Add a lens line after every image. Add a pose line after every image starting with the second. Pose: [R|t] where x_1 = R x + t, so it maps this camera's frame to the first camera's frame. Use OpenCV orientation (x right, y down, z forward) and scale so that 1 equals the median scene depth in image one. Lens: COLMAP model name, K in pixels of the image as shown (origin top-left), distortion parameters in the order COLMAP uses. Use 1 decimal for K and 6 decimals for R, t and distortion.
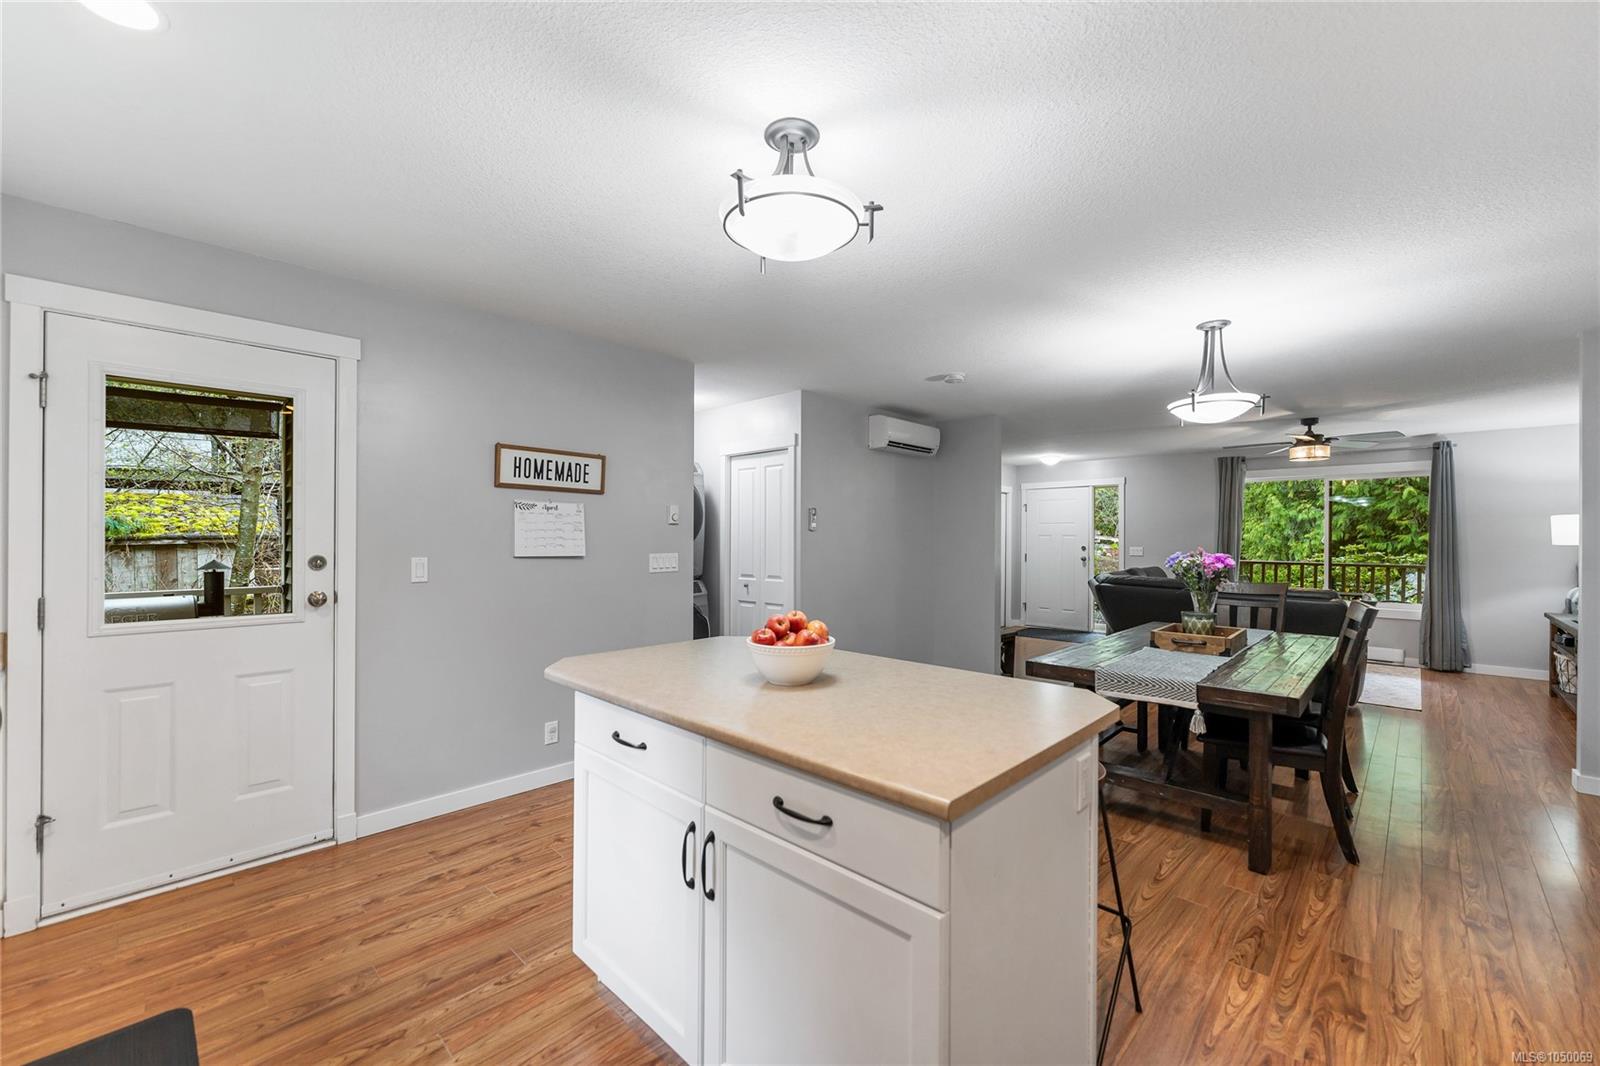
lens RADIAL K [[644.0, 0, 799.0], [0, 644.0, 536.7], [0, 0, 1]] dist [-0.000568, -0.000166]
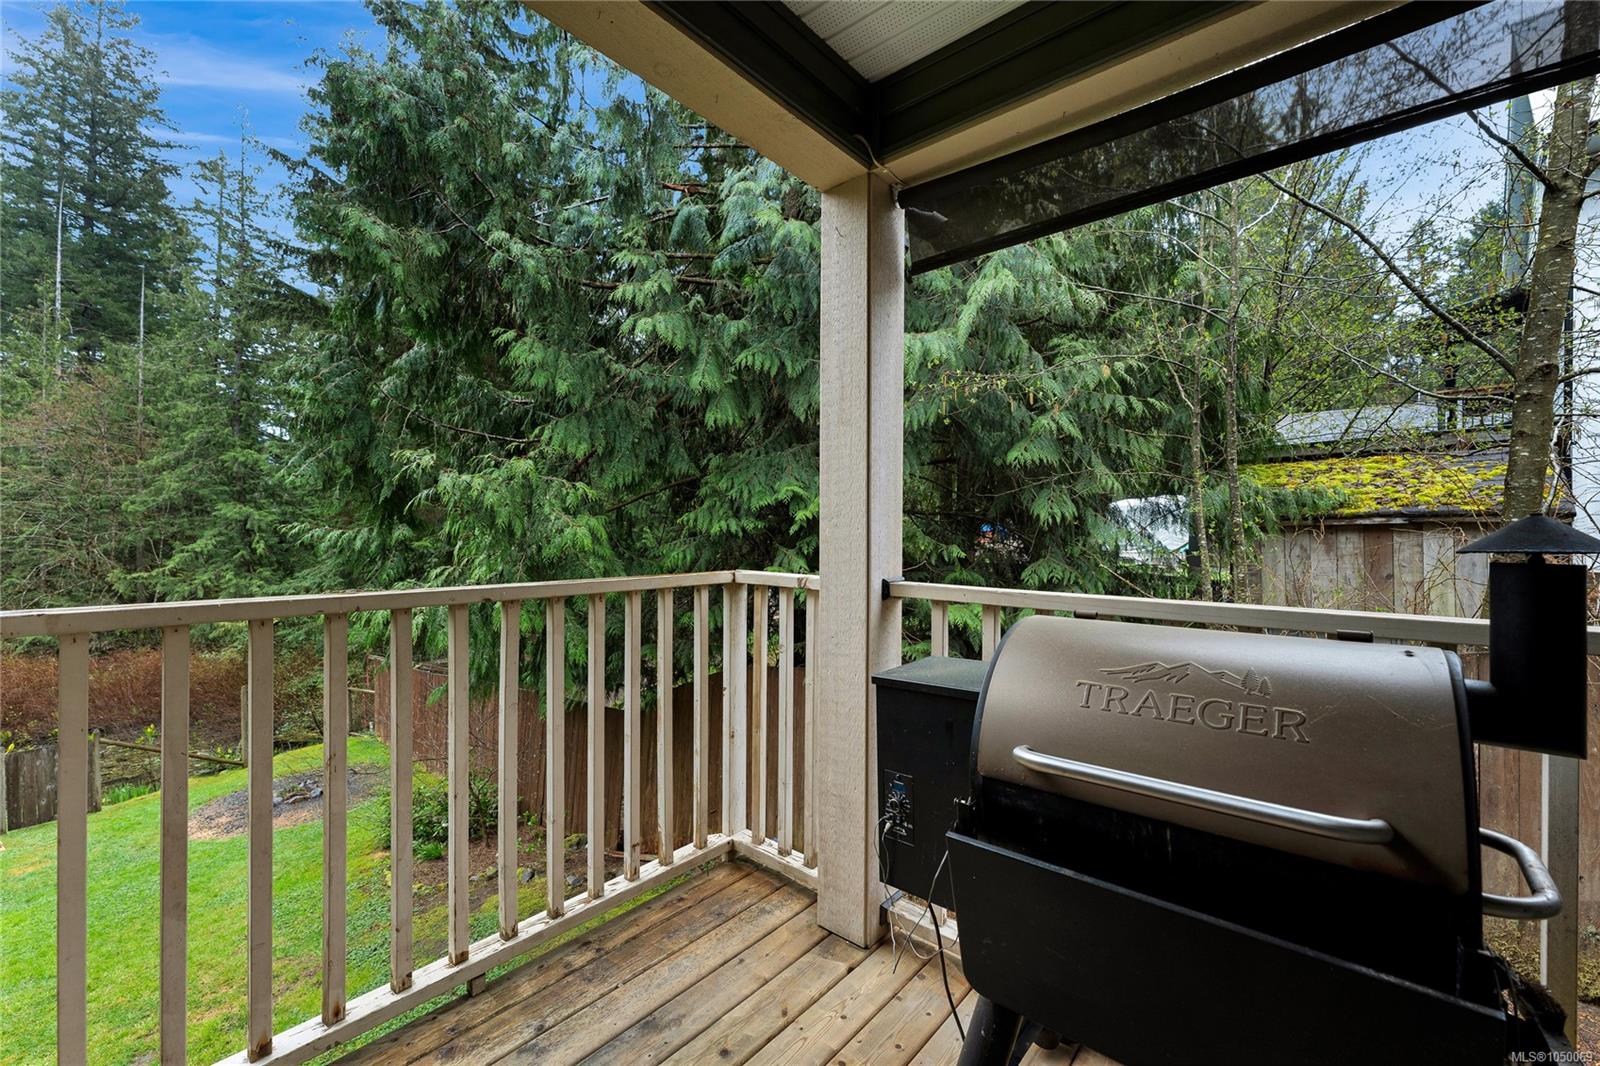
lens RADIAL K [[644.0, 0, 799.0], [0, 644.0, 536.7], [0, 0, 1]] dist [-0.000568, -0.000166]
pose [[0.059489, 0.007587, -0.998200, -0.317472], [0.003222, 0.999964, 0.007793, 0.017604], [0.998224, -0.003680, 0.059462, 0.325278]]
